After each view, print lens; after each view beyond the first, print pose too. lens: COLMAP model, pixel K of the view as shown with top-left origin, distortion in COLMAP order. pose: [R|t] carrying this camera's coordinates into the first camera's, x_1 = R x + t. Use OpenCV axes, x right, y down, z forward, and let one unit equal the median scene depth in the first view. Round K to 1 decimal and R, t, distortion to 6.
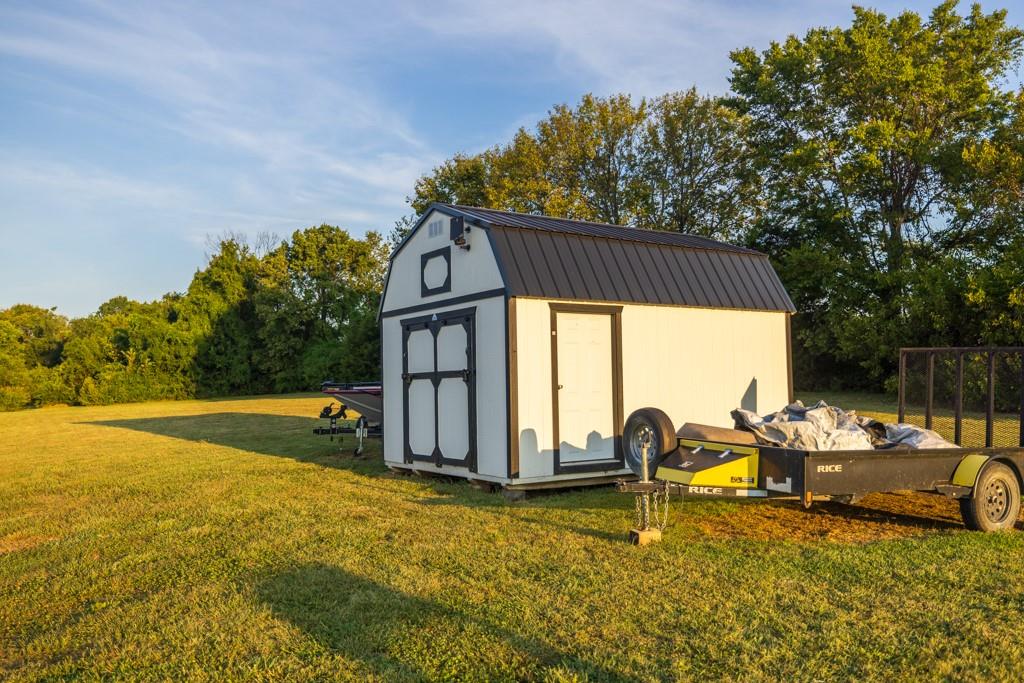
lens RADIAL K [[880.8, 0, 512.0], [0, 880.8, 341.5], [0, 0, 1]] dist [0.001314, 0.001290]
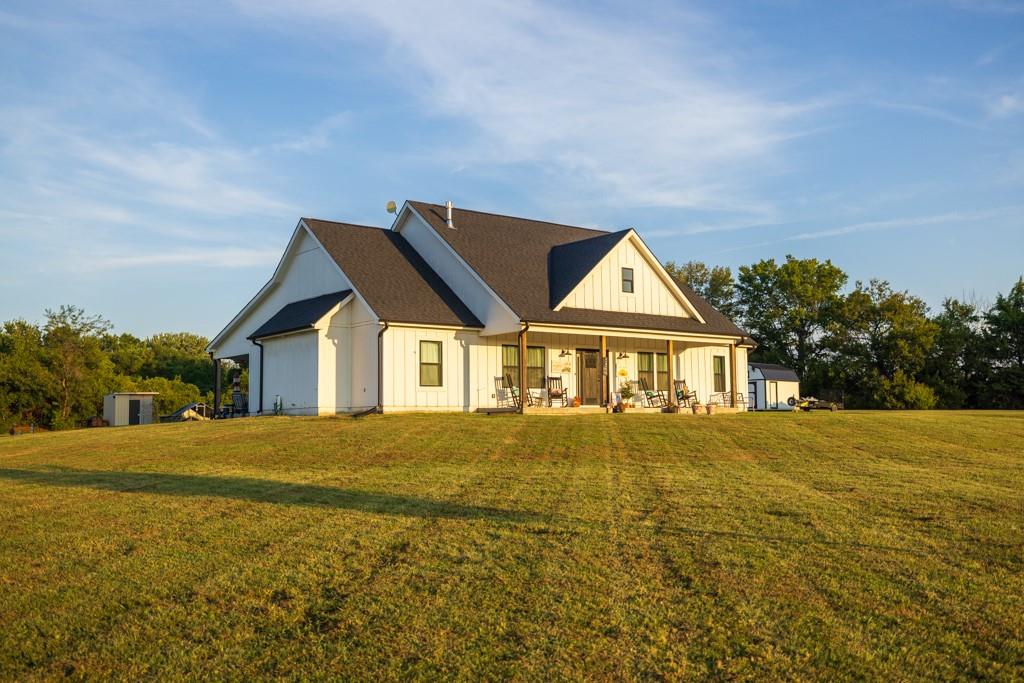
lens RADIAL K [[1072.6, 0, 512.0], [0, 1072.6, 341.5], [0, 0, 1]] dist [-0.095660, -0.000092]
pose [[0.980614, 0.026092, 0.194204, -2.437147], [-0.019455, 0.999162, -0.036008, -0.013122], [-0.194981, 0.031532, 0.980300, -4.580544]]
